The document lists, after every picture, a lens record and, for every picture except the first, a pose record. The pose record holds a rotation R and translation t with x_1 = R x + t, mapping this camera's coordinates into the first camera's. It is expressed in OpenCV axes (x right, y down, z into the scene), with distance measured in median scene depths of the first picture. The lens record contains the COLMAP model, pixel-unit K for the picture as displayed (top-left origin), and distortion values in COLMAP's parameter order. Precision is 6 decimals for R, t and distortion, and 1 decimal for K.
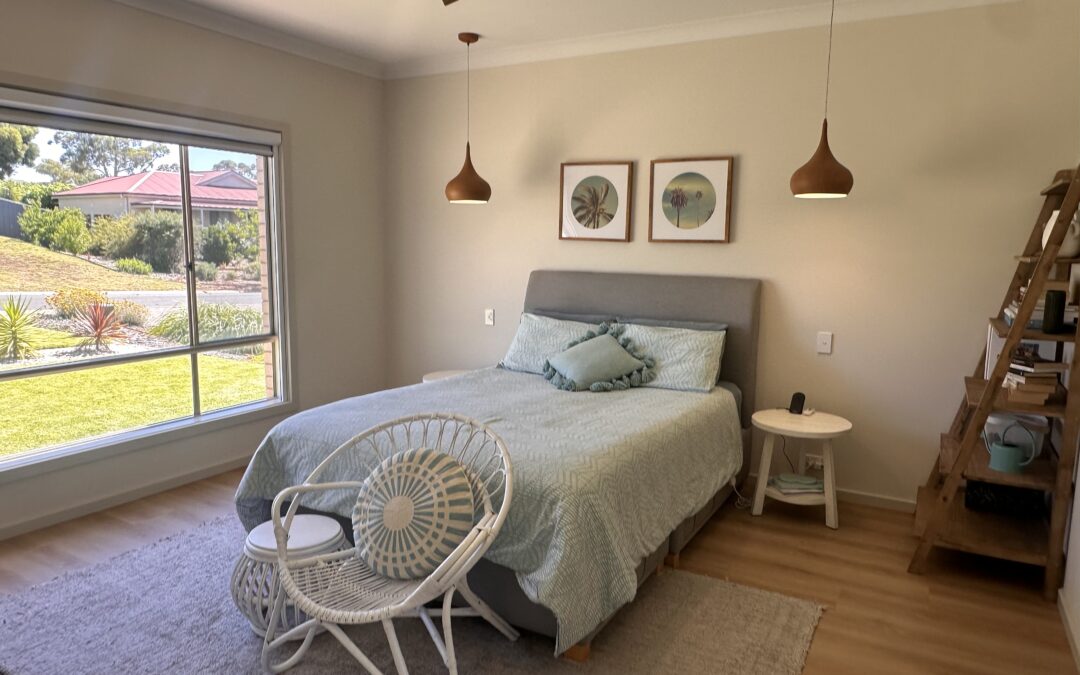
lens RADIAL K [[714.6, 0, 540.0], [0, 714.6, 337.5], [0, 0, 1]] dist [0.002414, 0.001002]
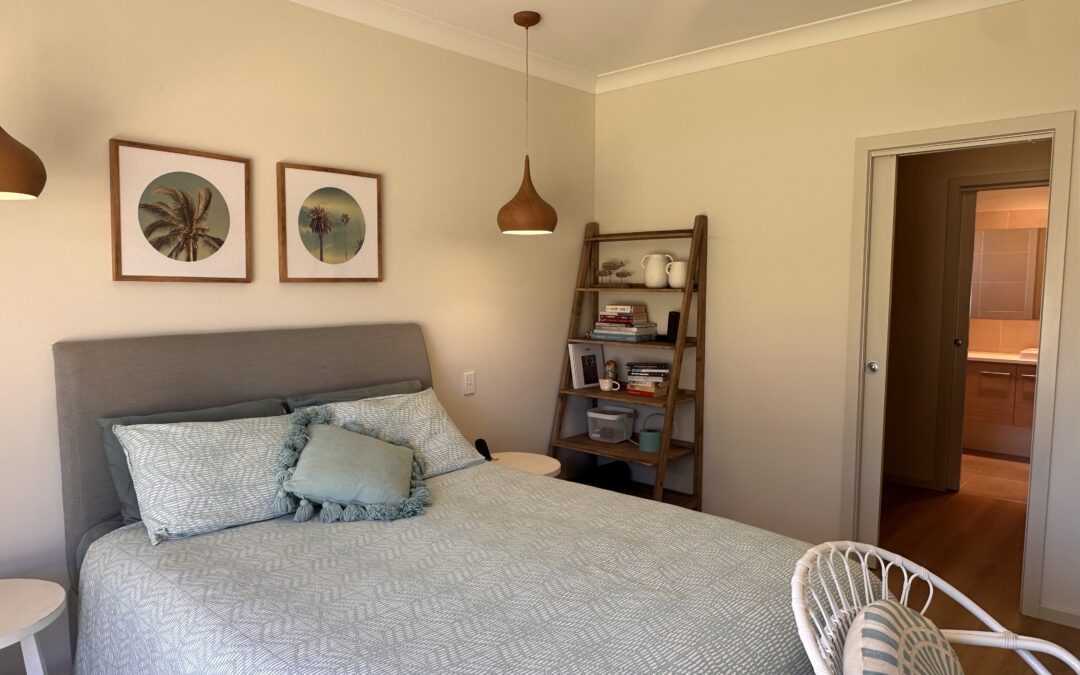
lens RADIAL K [[714.6, 0, 540.0], [0, 714.6, 337.5], [0, 0, 1]] dist [0.002414, 0.001002]
pose [[0.228691, -0.091562, 0.969184, -0.459978], [0.139045, 0.988432, 0.060571, -0.089960], [-0.963518, 0.120908, 0.238777, 0.617188]]
